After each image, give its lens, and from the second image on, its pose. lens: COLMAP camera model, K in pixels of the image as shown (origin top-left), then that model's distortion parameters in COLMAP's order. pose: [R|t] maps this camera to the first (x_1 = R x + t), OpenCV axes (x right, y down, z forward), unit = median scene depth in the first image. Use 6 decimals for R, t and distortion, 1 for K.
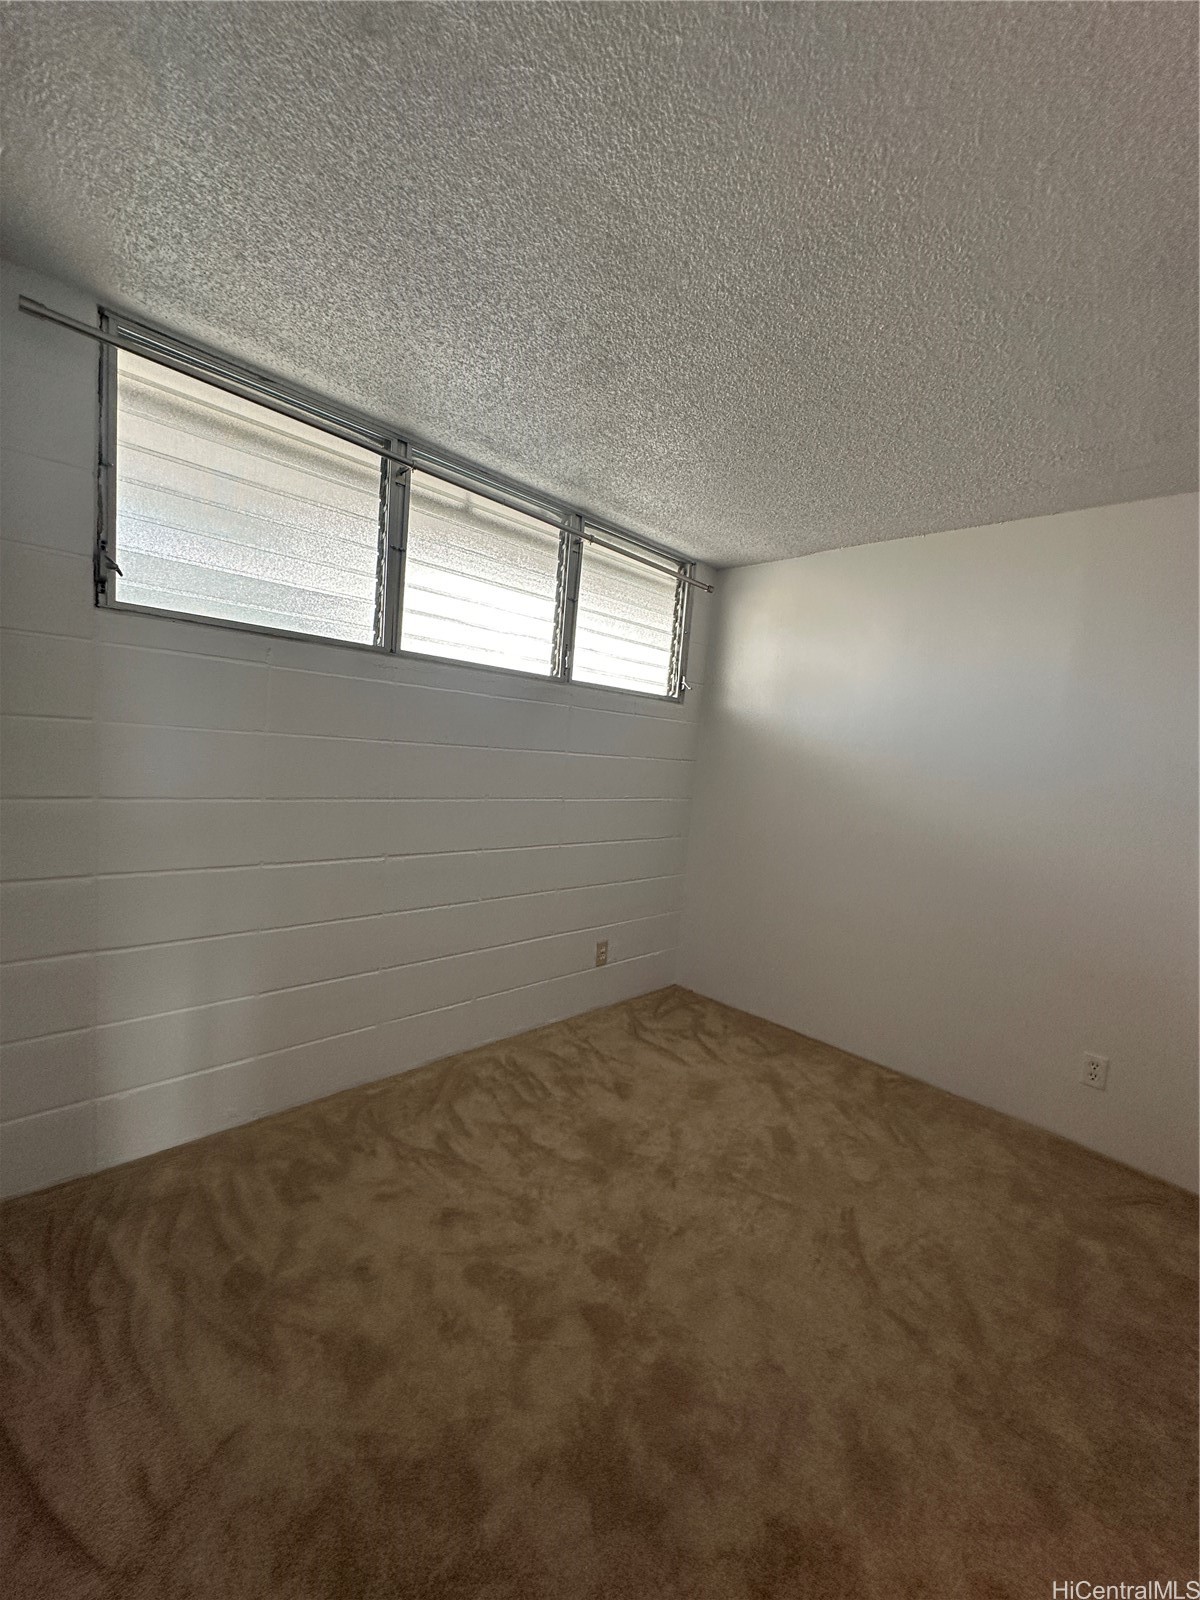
lens RADIAL K [[651.9, 0, 600.0], [0, 651.9, 800.0], [0, 0, 1]] dist [0.003525, 0.000396]
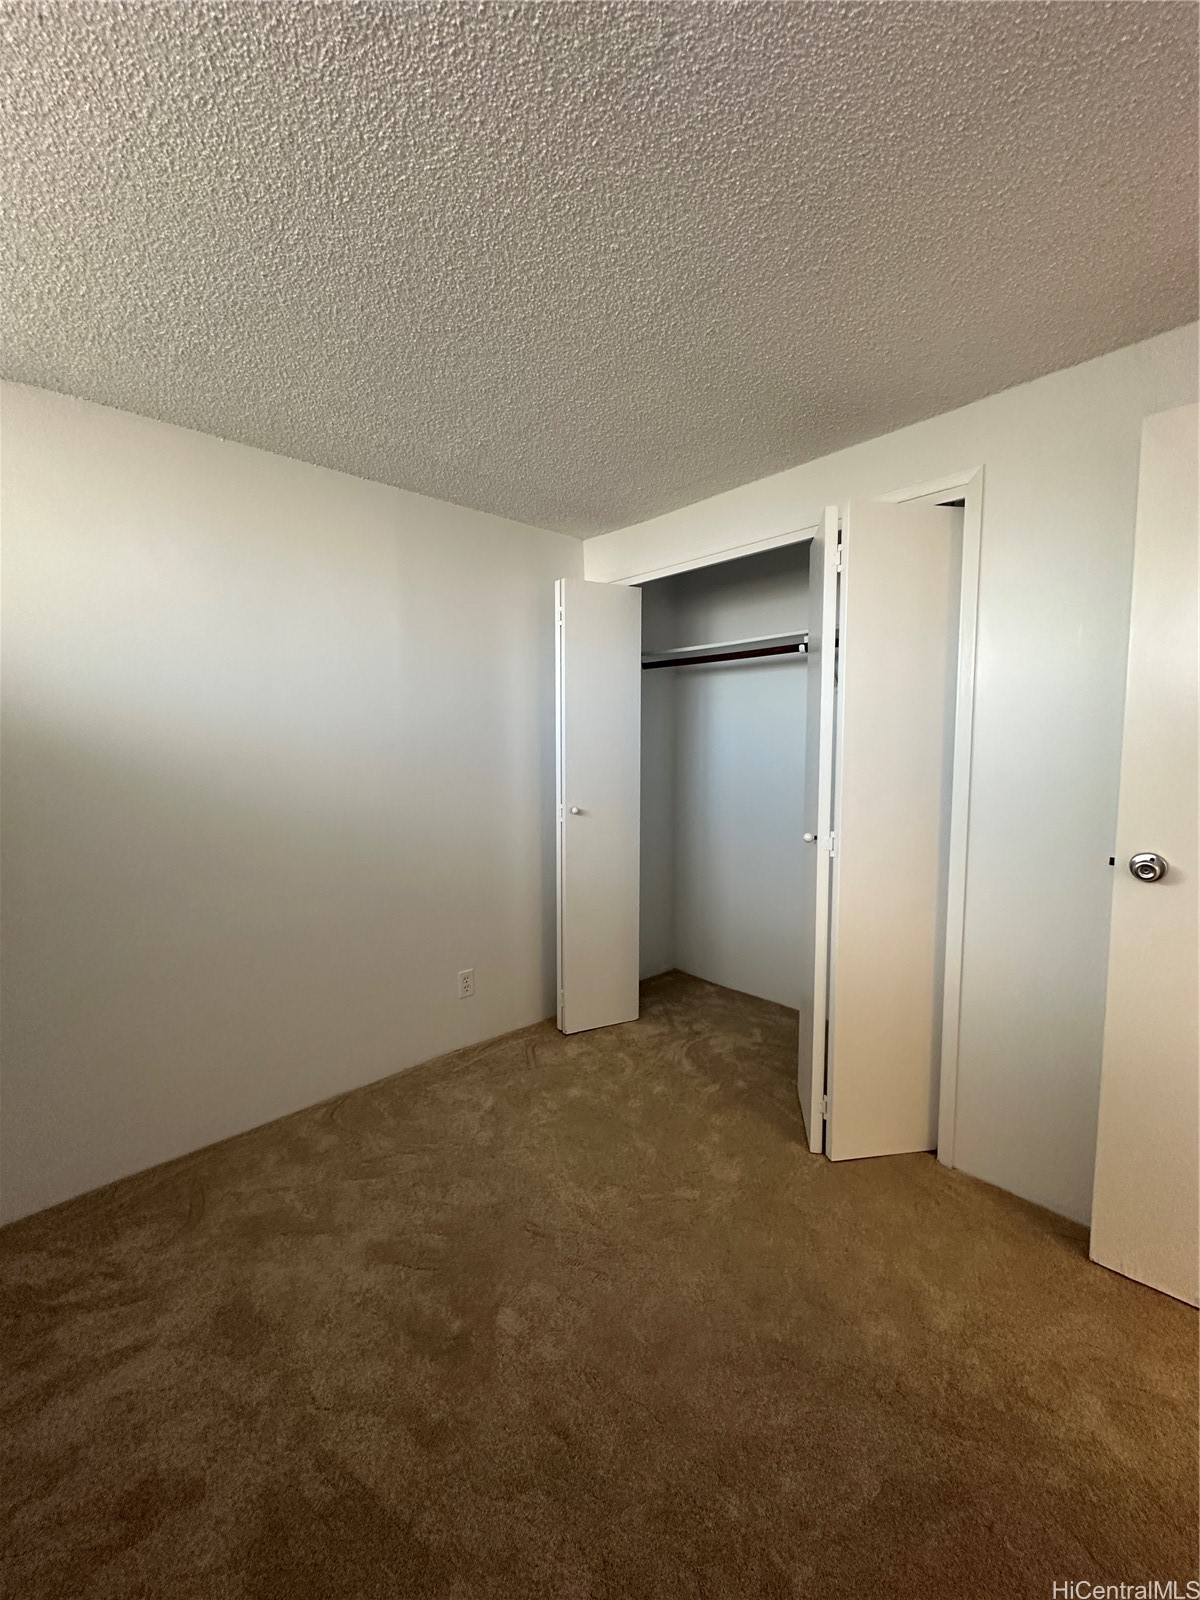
lens RADIAL K [[651.9, 0, 600.0], [0, 651.9, 800.0], [0, 0, 1]] dist [0.003525, 0.000396]
pose [[0.019264, -0.170884, 0.985103, -0.310304], [0.092693, 0.981347, 0.168420, -0.080872], [-0.995508, 0.088068, 0.034745, 0.590703]]
